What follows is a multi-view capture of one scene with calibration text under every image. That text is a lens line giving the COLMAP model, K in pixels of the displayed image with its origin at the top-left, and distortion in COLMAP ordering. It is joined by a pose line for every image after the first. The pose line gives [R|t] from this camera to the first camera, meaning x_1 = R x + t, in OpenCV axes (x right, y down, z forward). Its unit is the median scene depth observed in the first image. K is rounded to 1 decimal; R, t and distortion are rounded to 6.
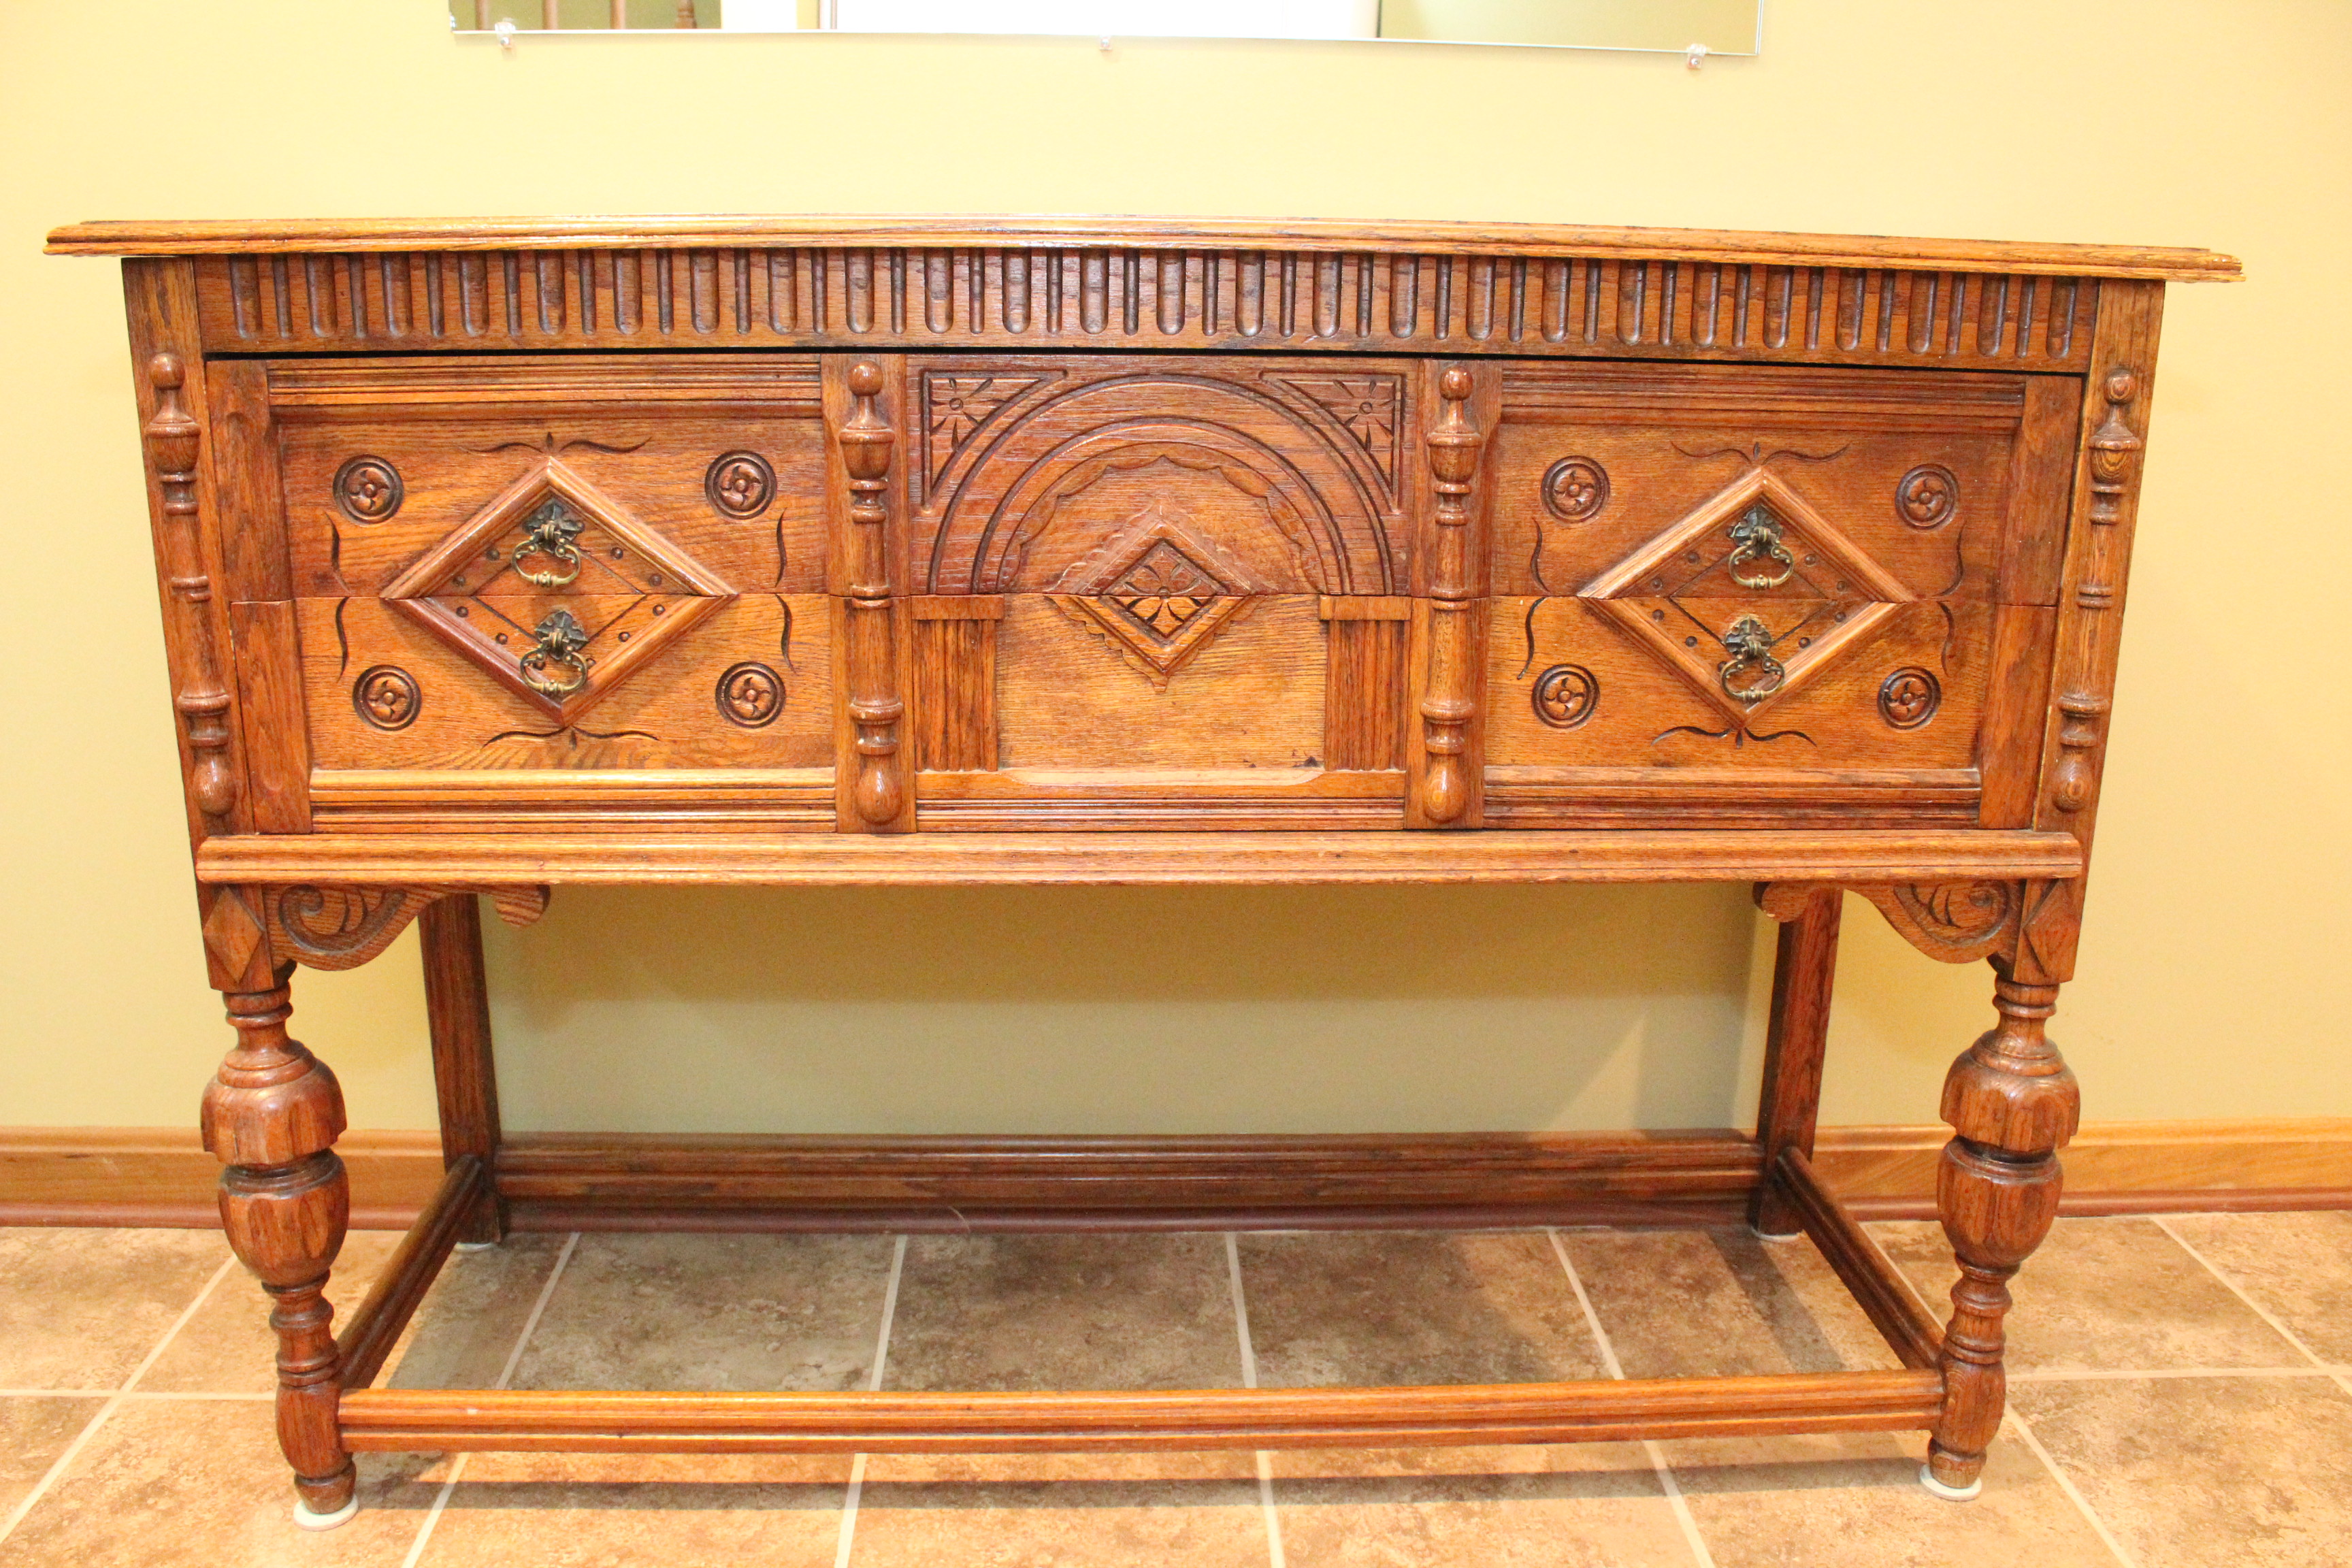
lens RADIAL K [[1934.7, 0, 1176.0], [0, 1934.7, 784.0], [0, 0, 1]] dist [-0.172048, 0.140199]
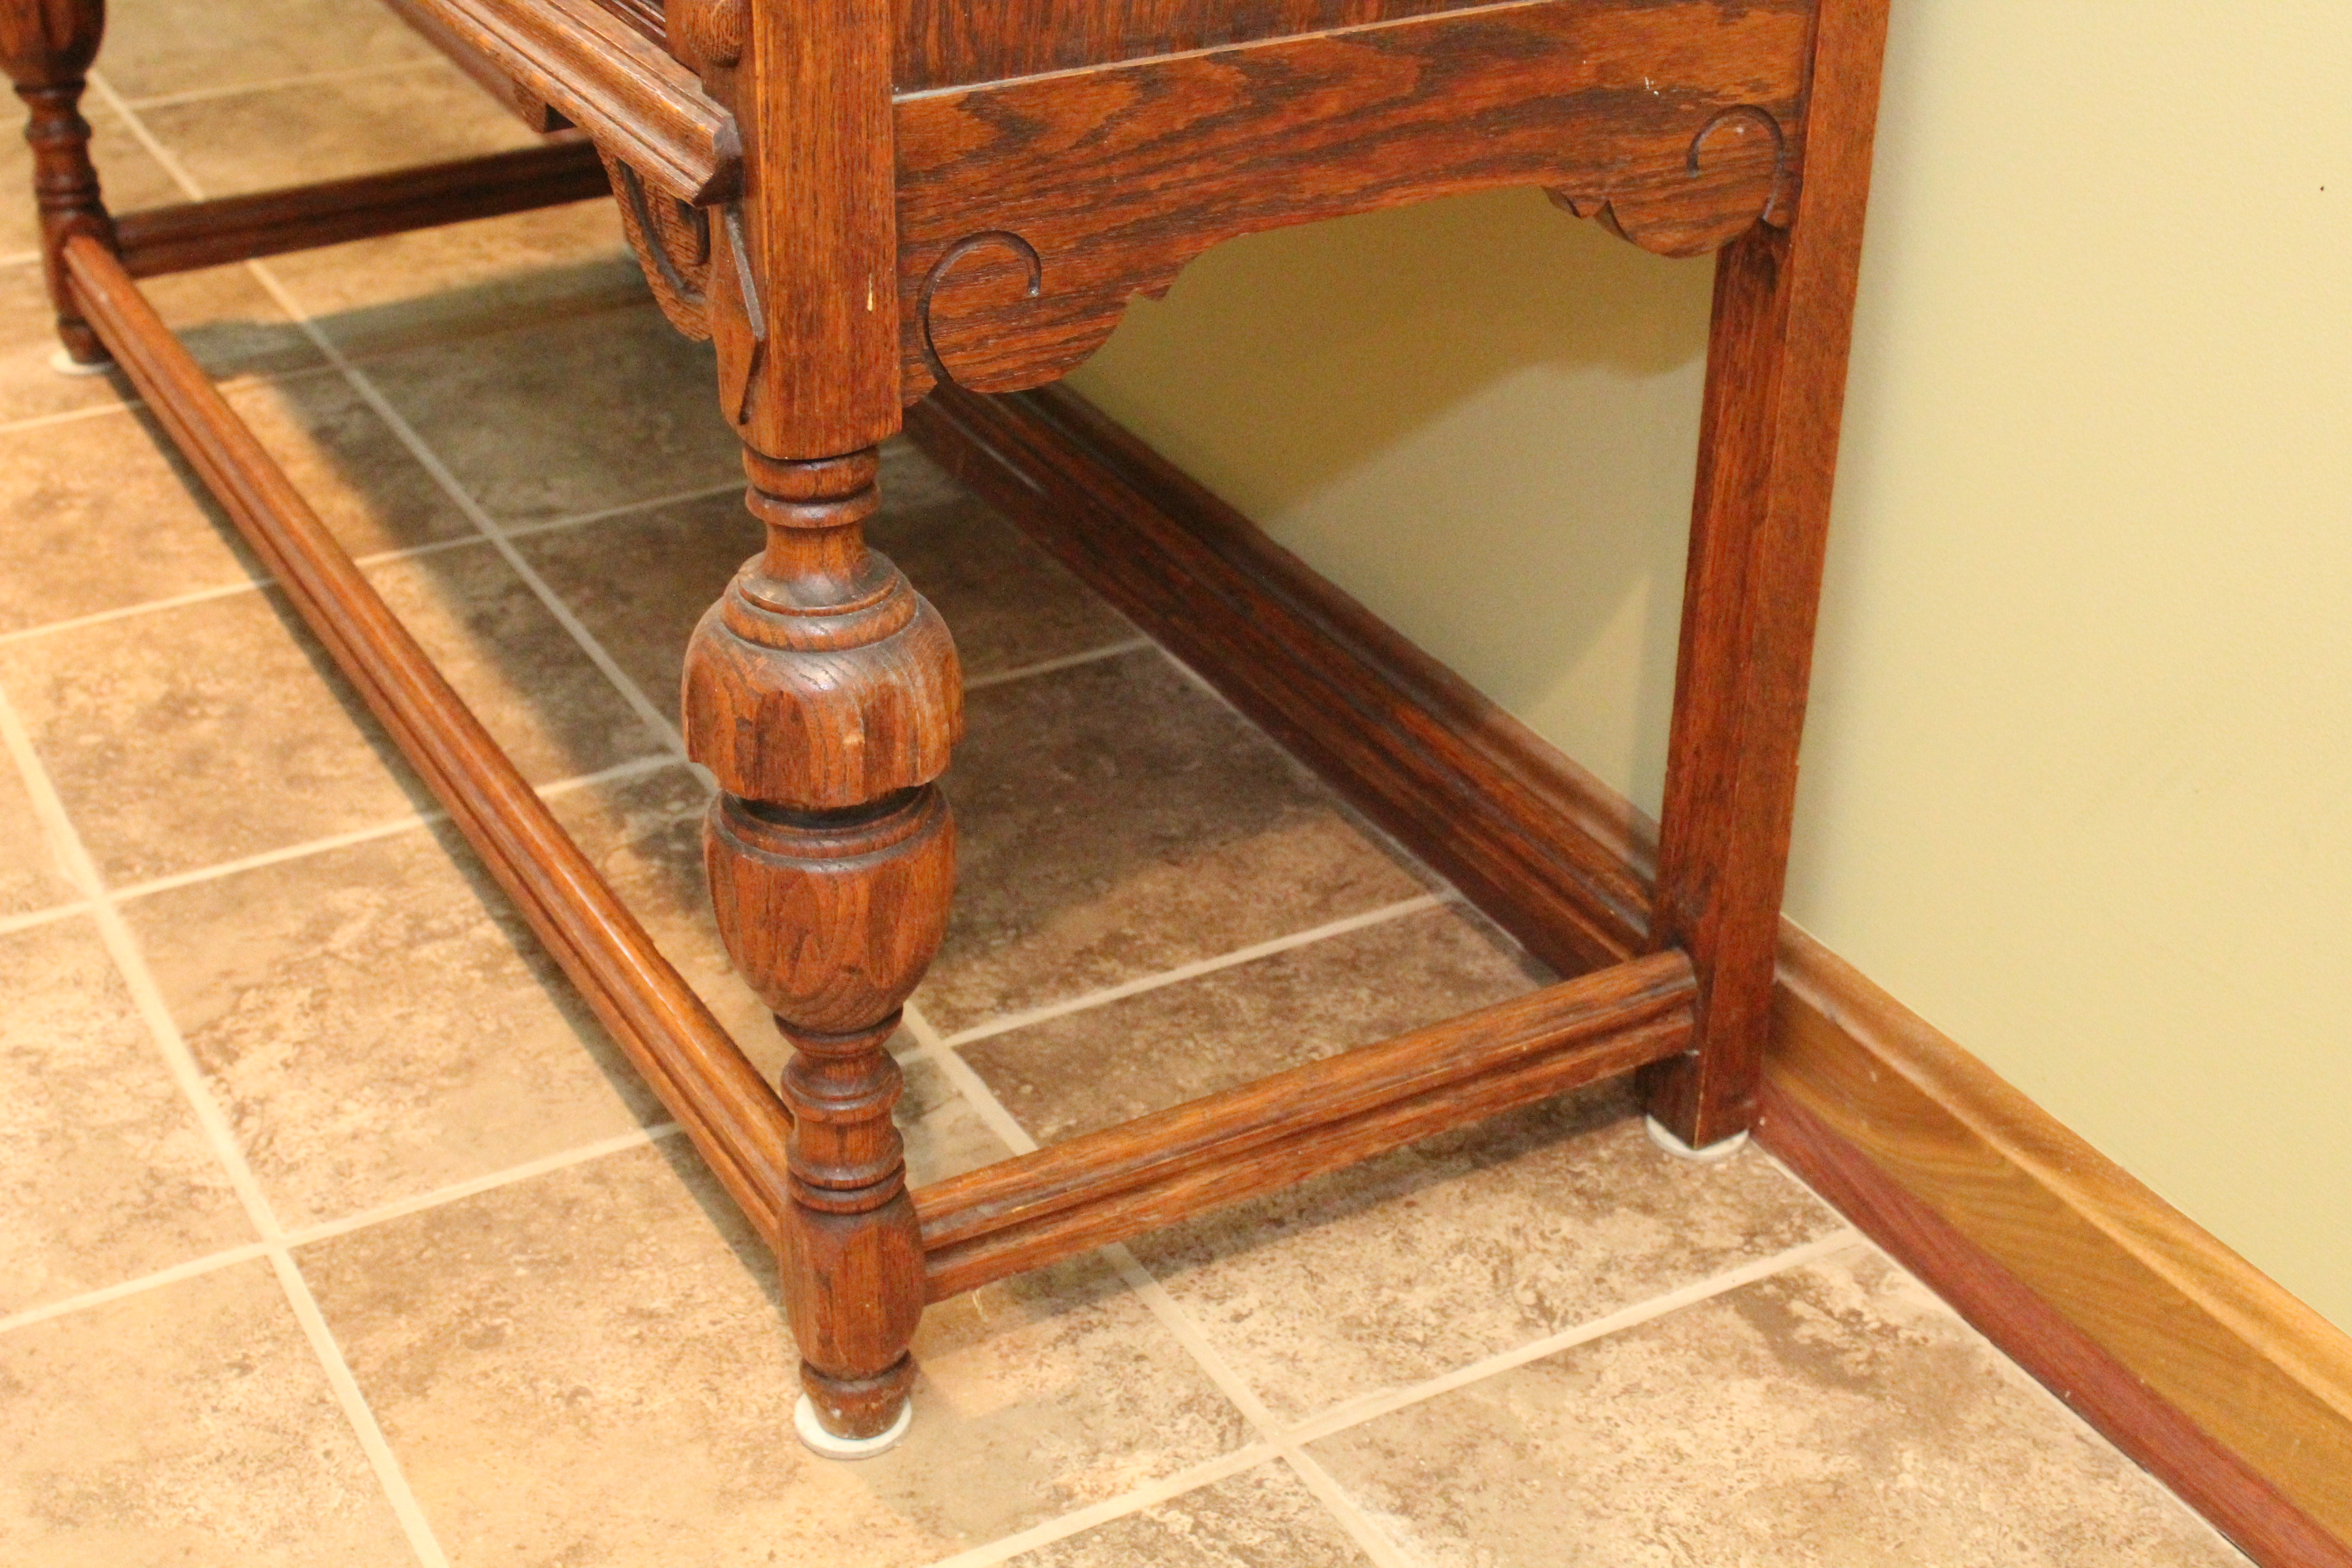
lens RADIAL K [[3243.1, 0, 1176.0], [0, 3243.1, 784.0], [0, 0, 1]] dist [-0.039848, 0.023062]
pose [[0.454693, 0.434218, -0.777630, 1.261528], [-0.239023, 0.900568, 0.363104, -0.144633], [0.857975, 0.020771, 0.513271, 0.728538]]
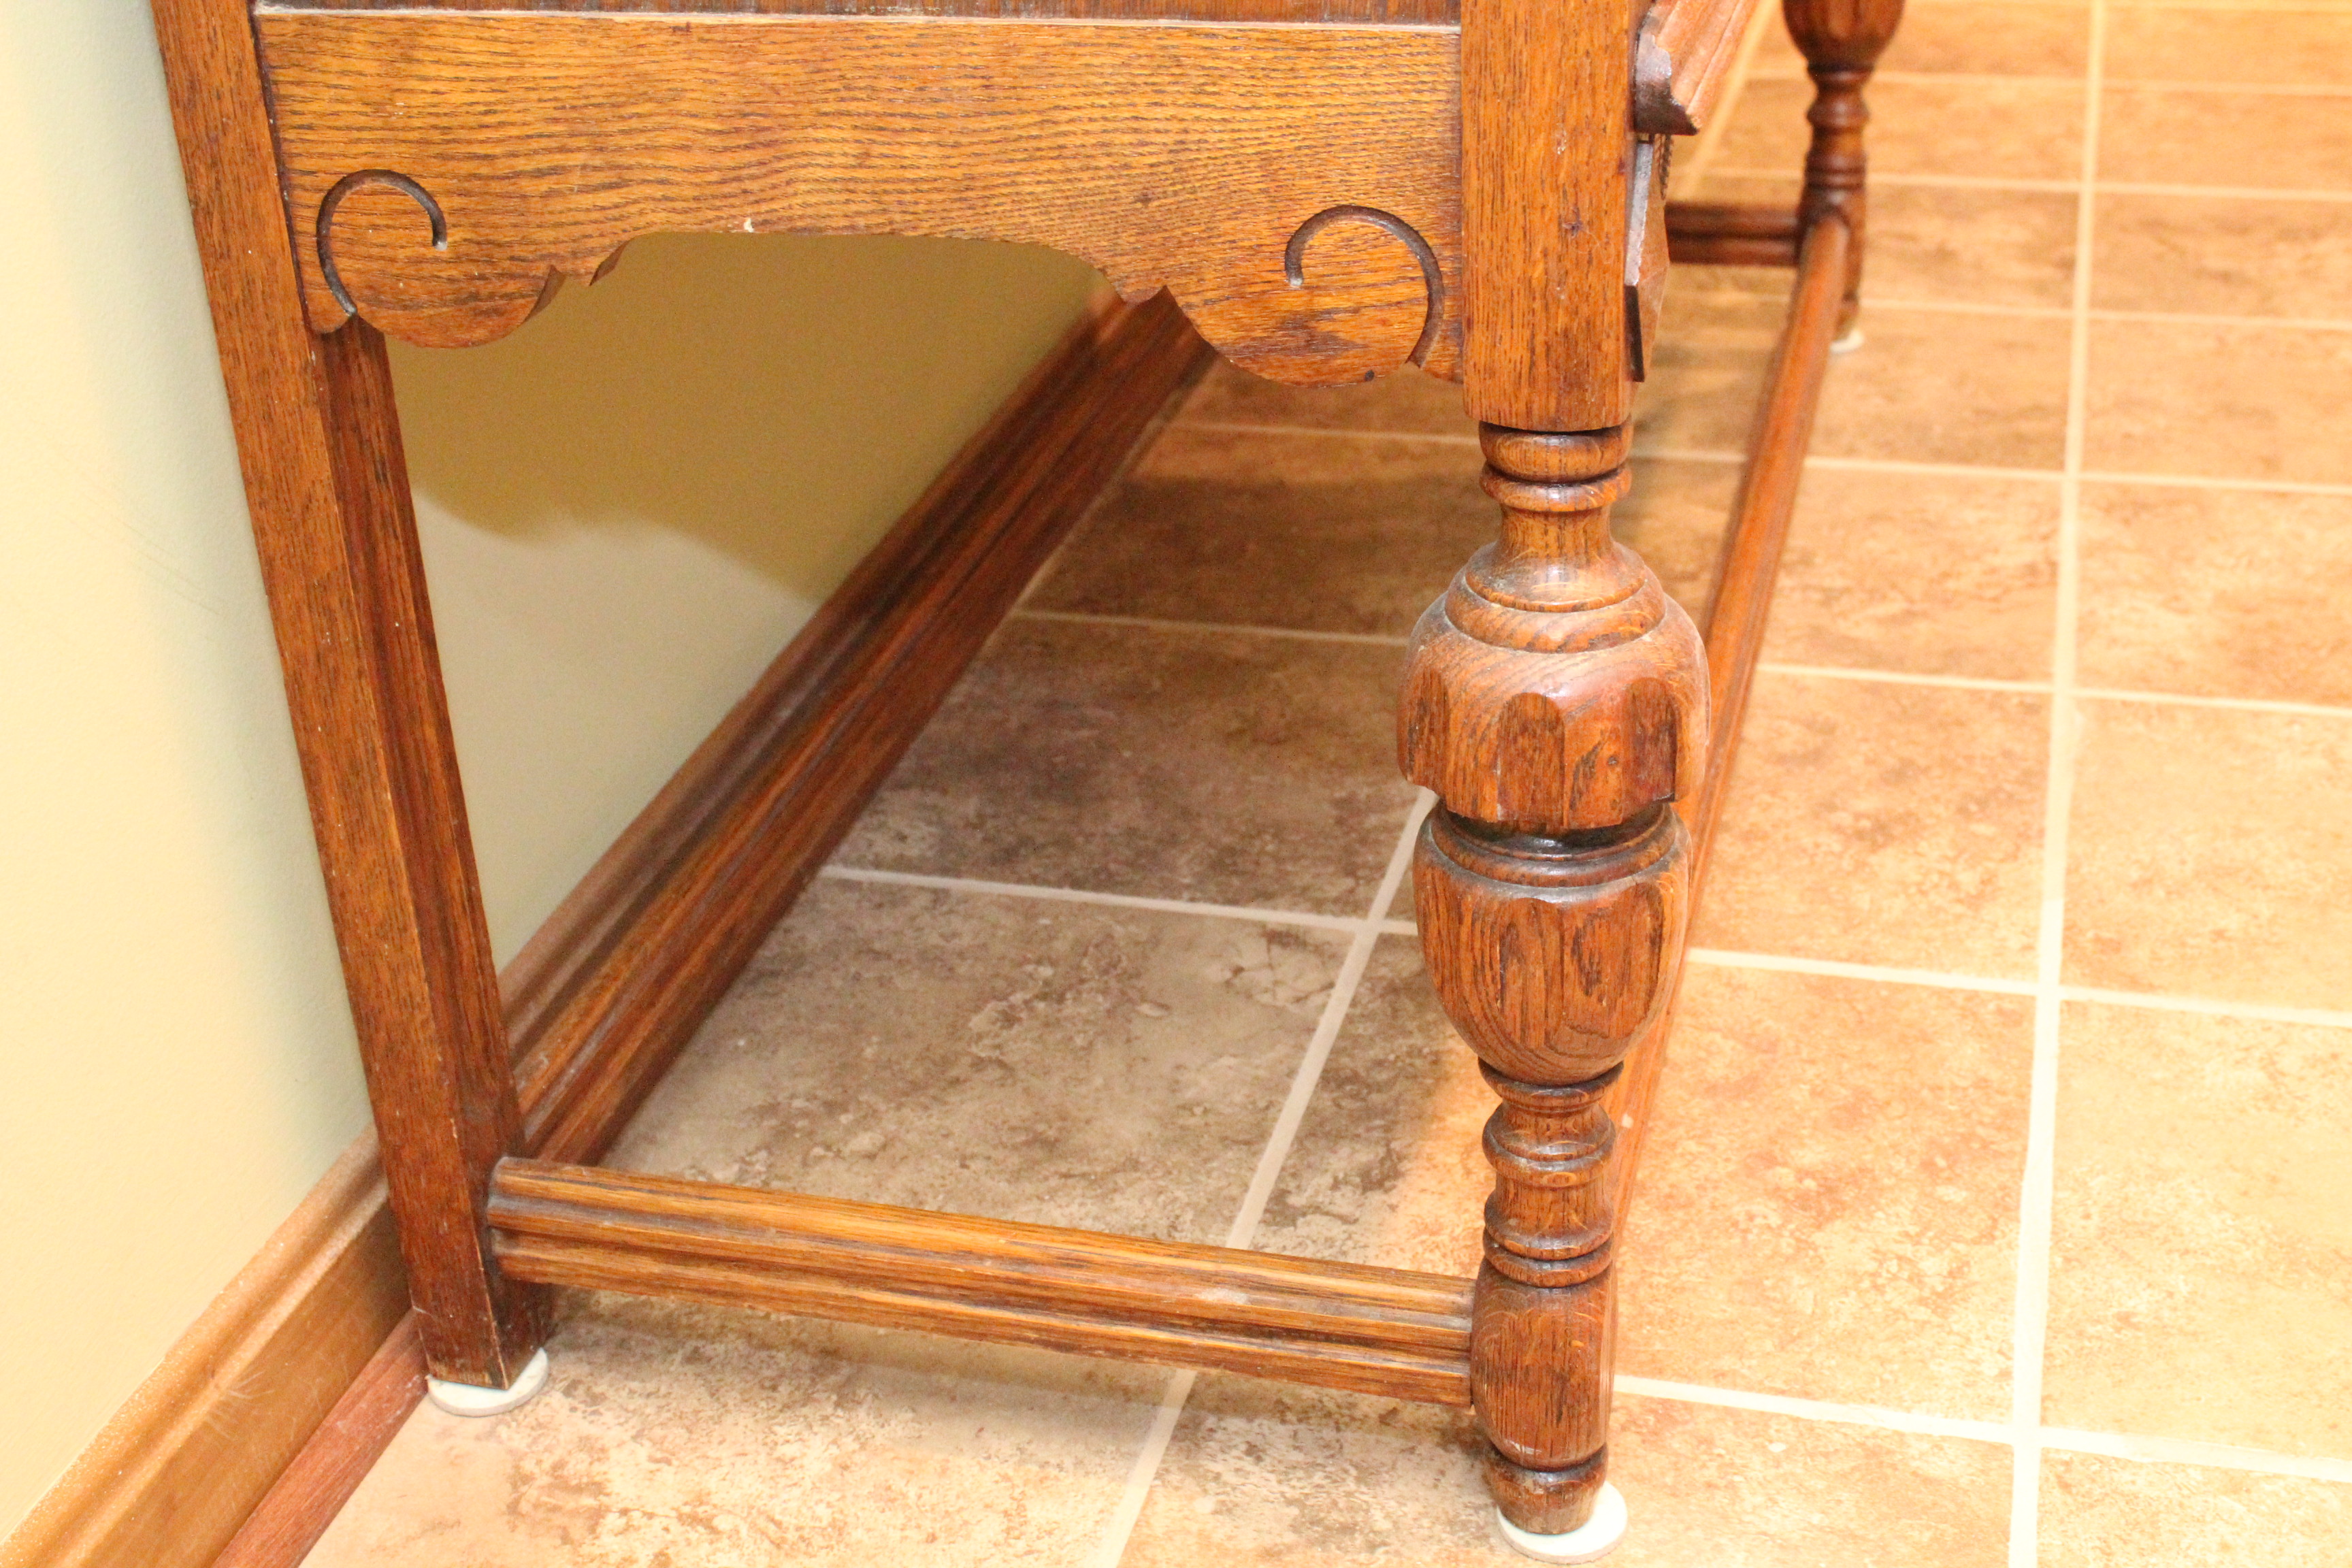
lens RADIAL K [[3061.4, 0, 1176.0], [0, 3061.4, 784.0], [0, 0, 1]] dist [-0.065431, 0.079411]
pose [[0.305450, -0.468119, 0.829195, -1.191575], [0.299419, 0.873860, 0.383037, -0.116883], [-0.903907, 0.131278, 0.407084, 0.839291]]
